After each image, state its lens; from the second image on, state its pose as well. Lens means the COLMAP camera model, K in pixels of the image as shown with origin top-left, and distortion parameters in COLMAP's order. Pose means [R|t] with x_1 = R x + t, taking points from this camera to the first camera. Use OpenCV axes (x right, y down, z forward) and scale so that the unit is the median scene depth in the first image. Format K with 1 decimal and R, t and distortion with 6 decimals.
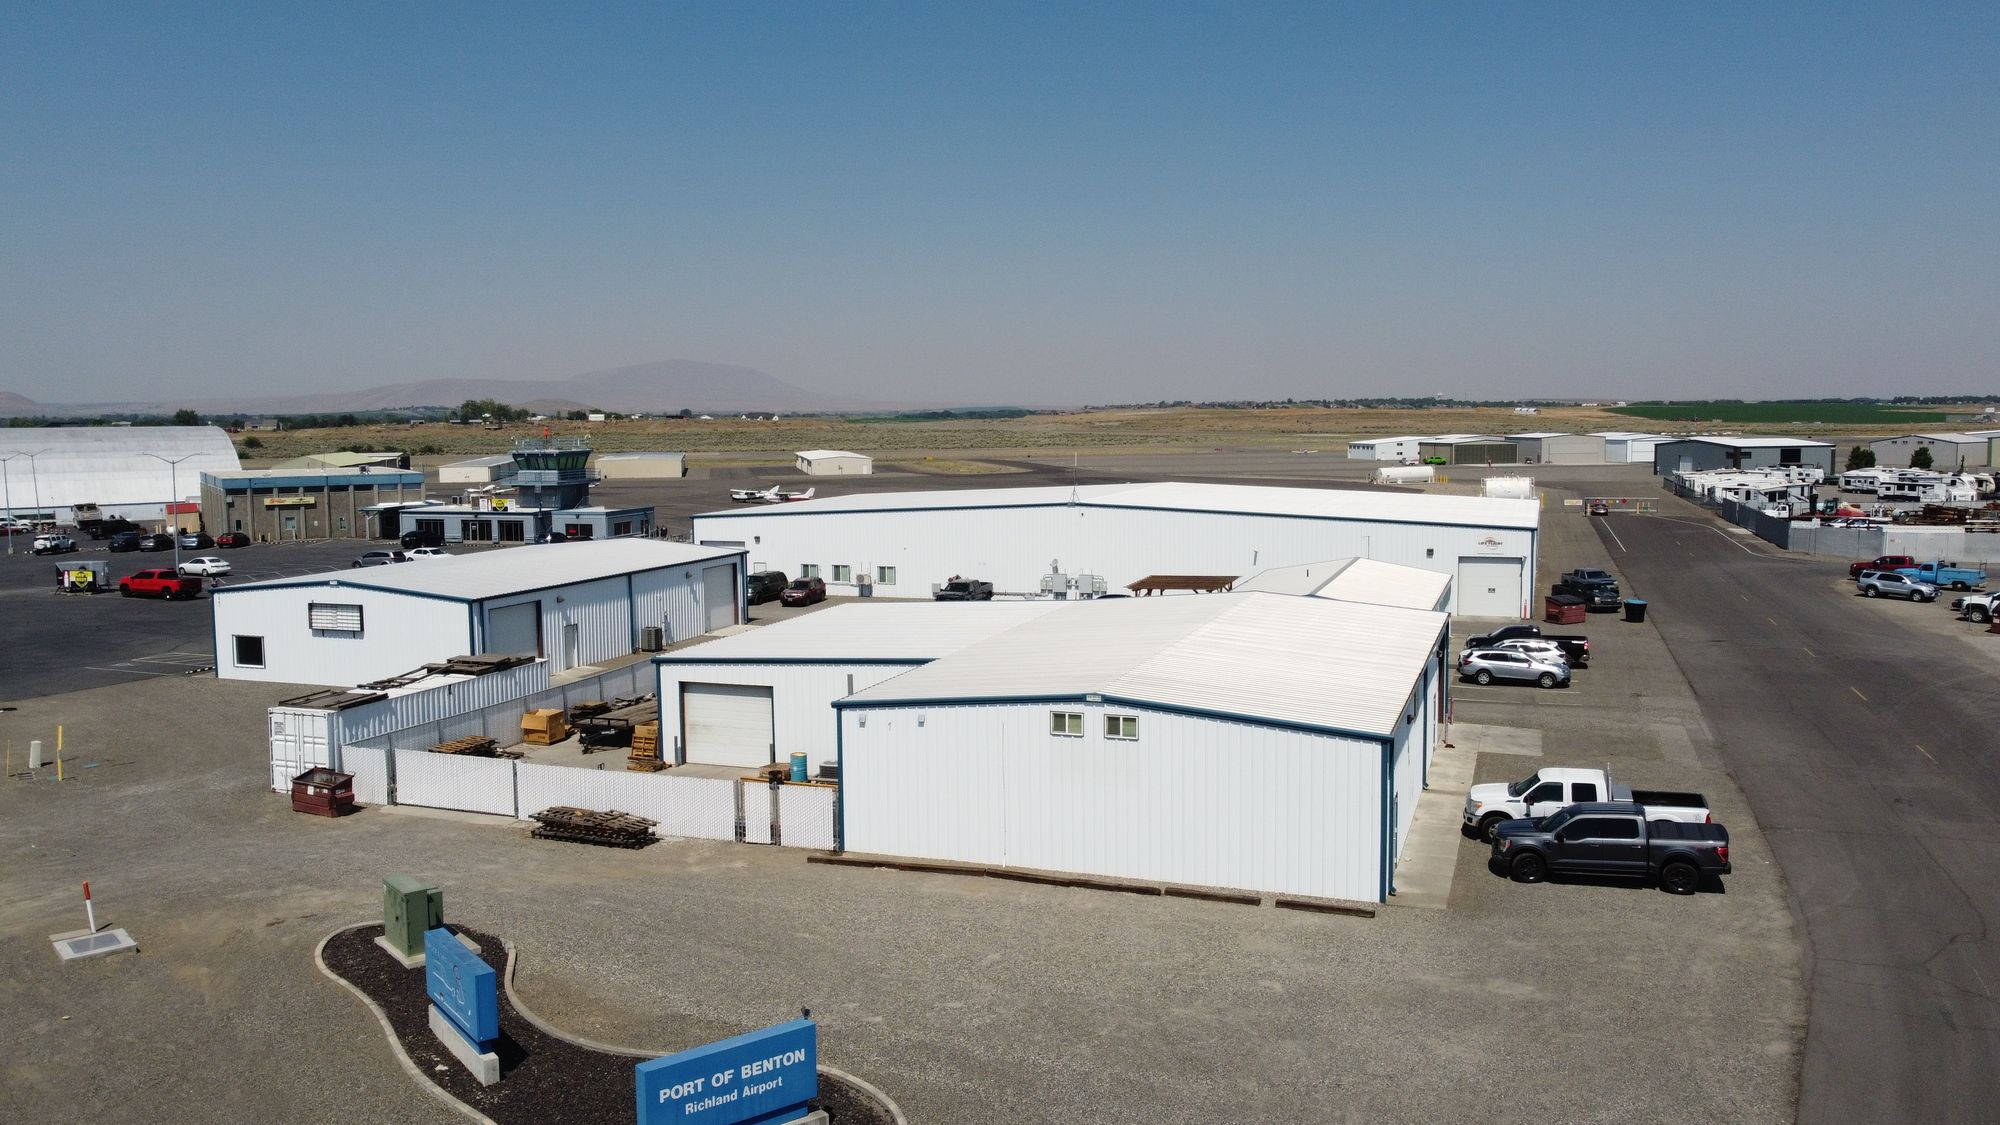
lens RADIAL K [[1537.3, 0, 997.5], [0, 1537.3, 549.4], [0, 0, 1]] dist [0.004319, -0.017474]
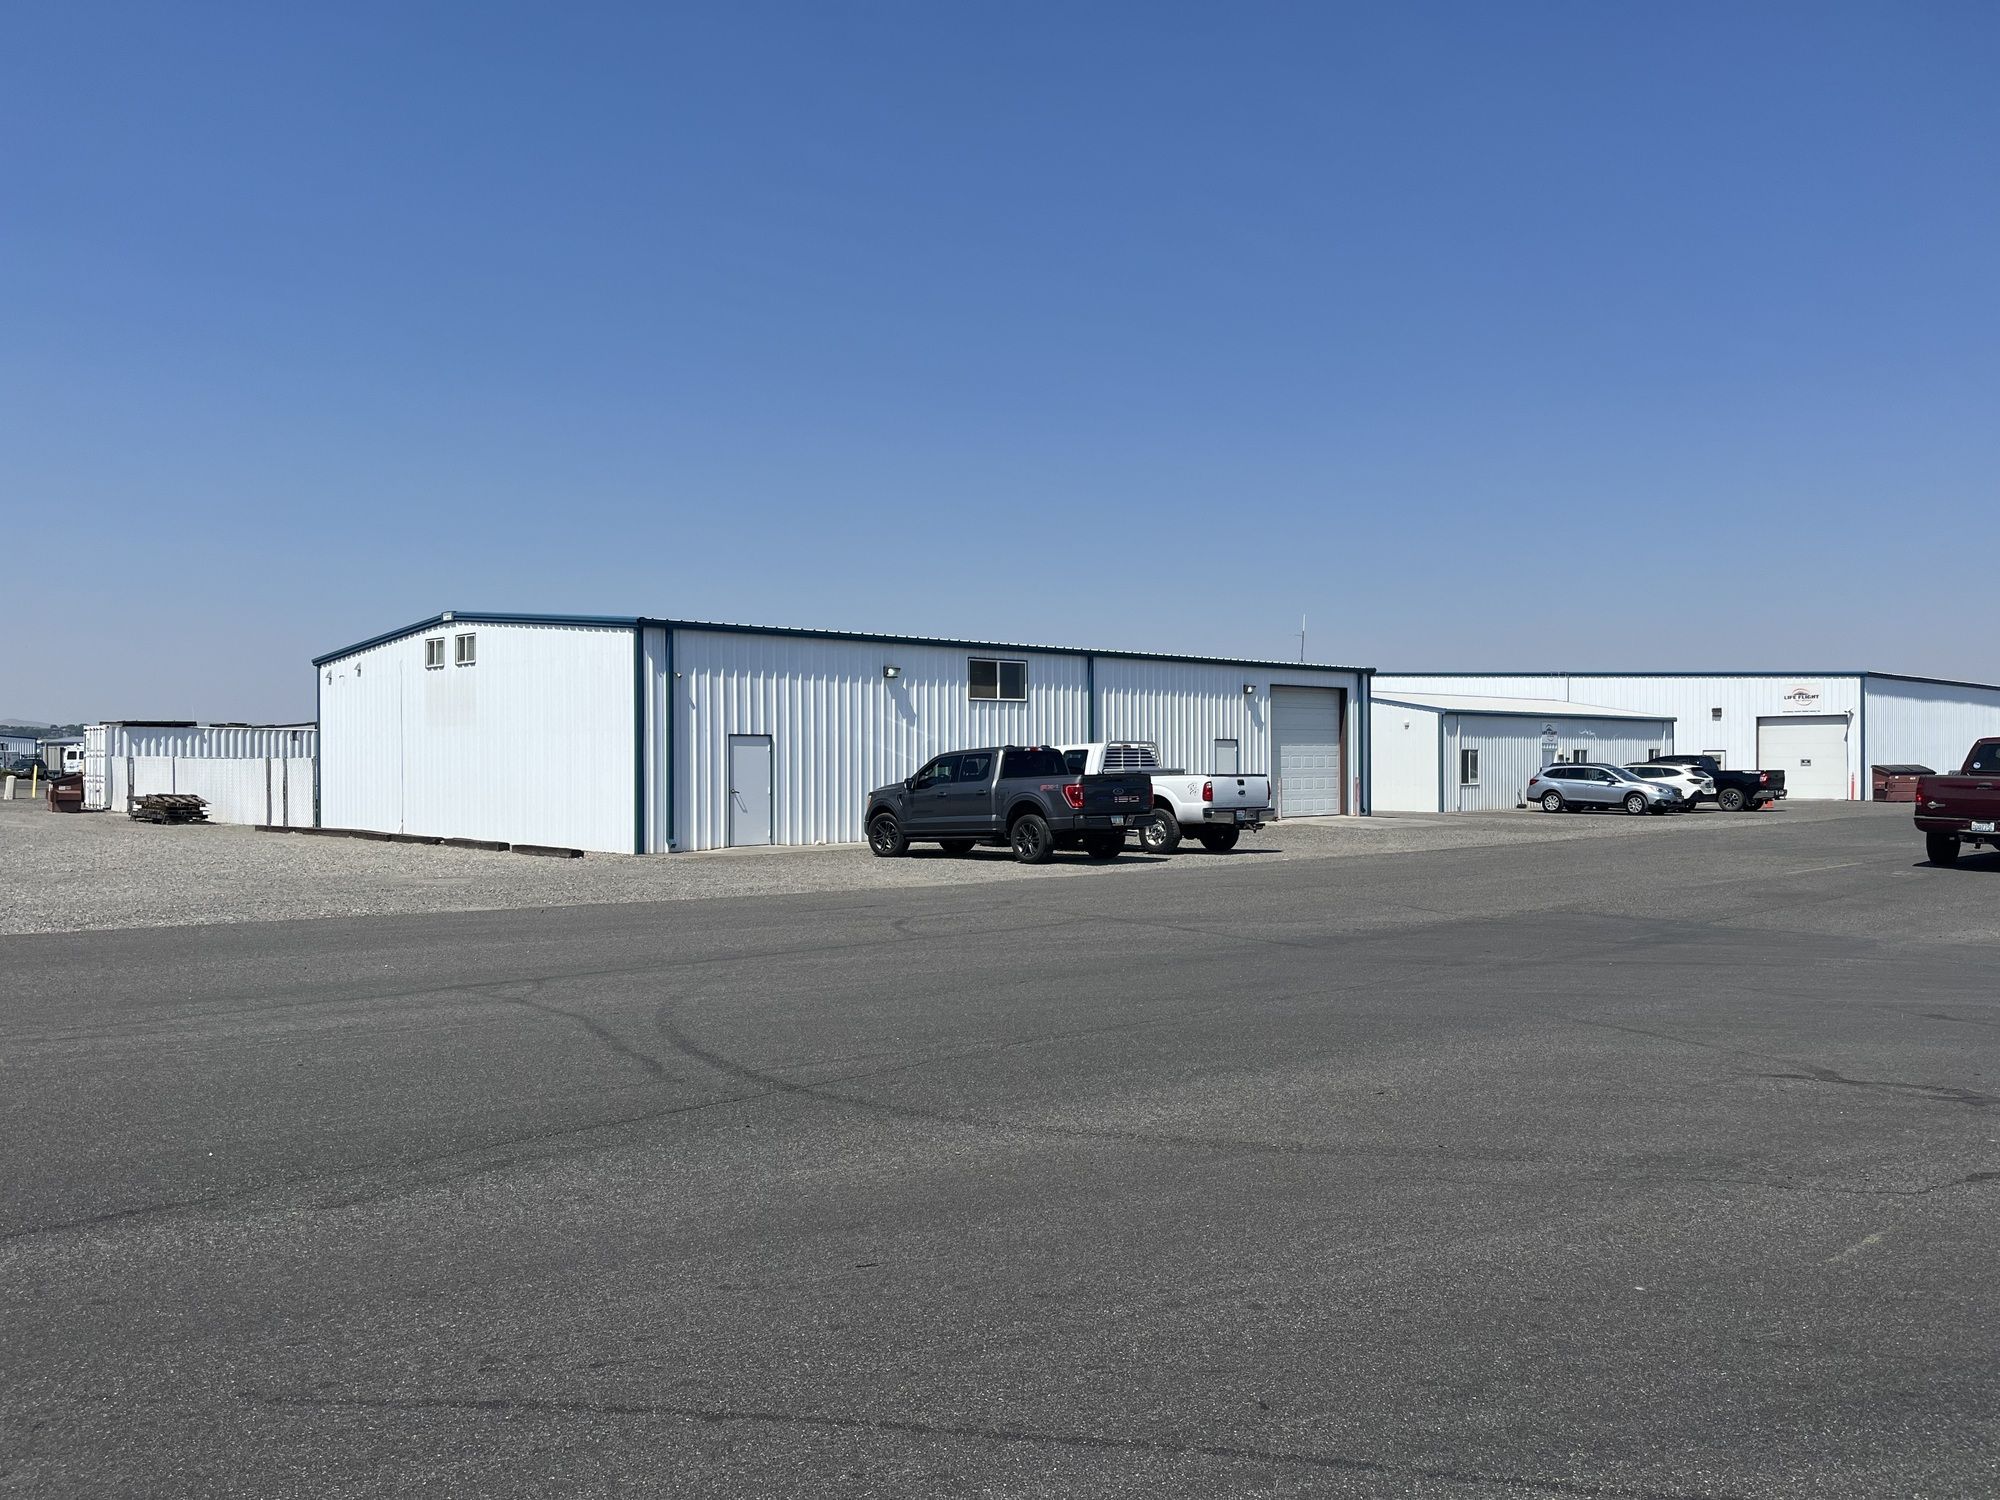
lens RADIAL K [[1535.6, 0, 1001.7], [0, 1535.6, 758.9], [0, 0, 1]] dist [0.045791, -0.012334]
pose [[0.899186, 0.008439, -0.437486, 0.614330], [-0.045381, 0.996221, -0.074057, 0.197209], [0.435208, 0.086444, 0.896171, 0.364480]]
